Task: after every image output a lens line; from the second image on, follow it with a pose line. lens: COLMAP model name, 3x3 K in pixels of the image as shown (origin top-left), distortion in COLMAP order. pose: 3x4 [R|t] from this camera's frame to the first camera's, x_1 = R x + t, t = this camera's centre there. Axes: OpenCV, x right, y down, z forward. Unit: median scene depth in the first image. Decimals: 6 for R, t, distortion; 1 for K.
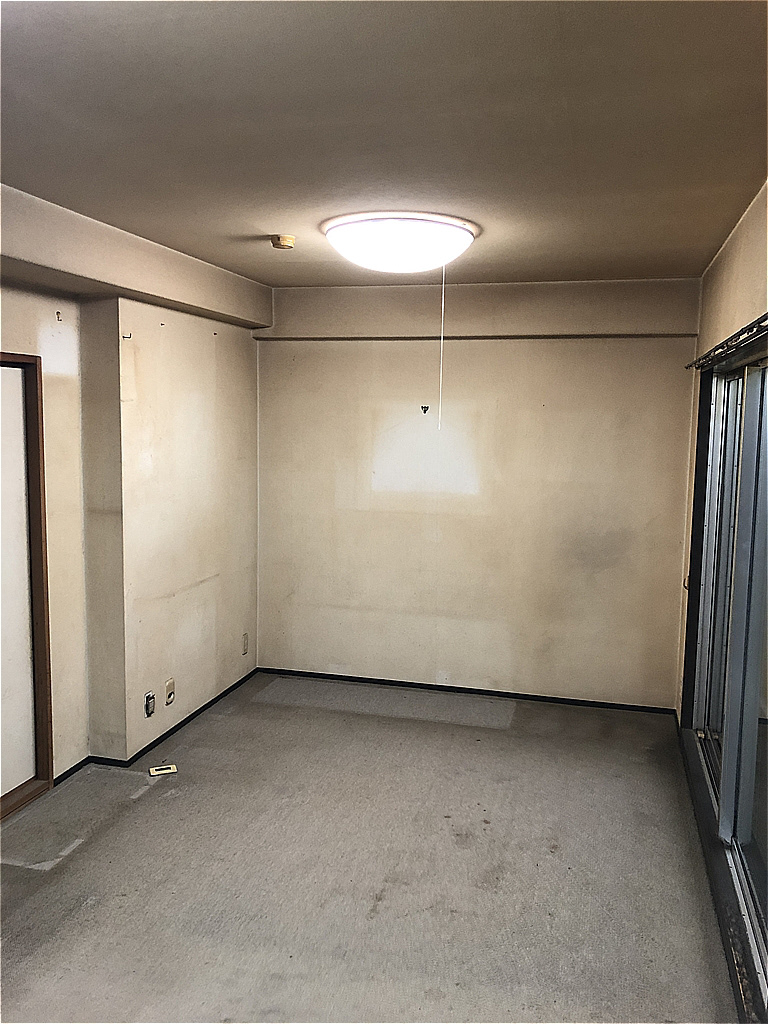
lens RADIAL K [[841.1, 0, 384.0], [0, 841.1, 512.0], [0, 0, 1]] dist [-0.002670, -0.004859]
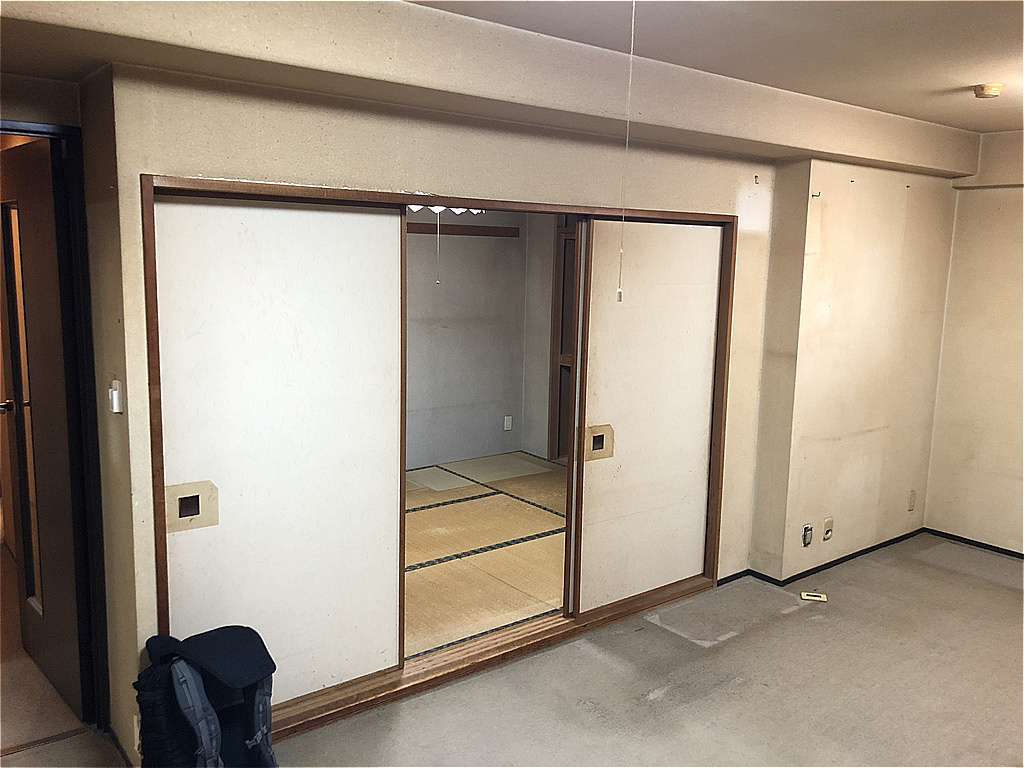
lens RADIAL K [[841.1, 0, 514.4], [0, 841.1, 365.6], [0, 0, 1]] dist [-0.002670, -0.004859]
pose [[0.802258, 0.080432, -0.591534, 0.042442], [-0.077563, 0.996527, 0.030306, 0.007624], [0.591917, 0.021568, 0.805710, -0.101615]]
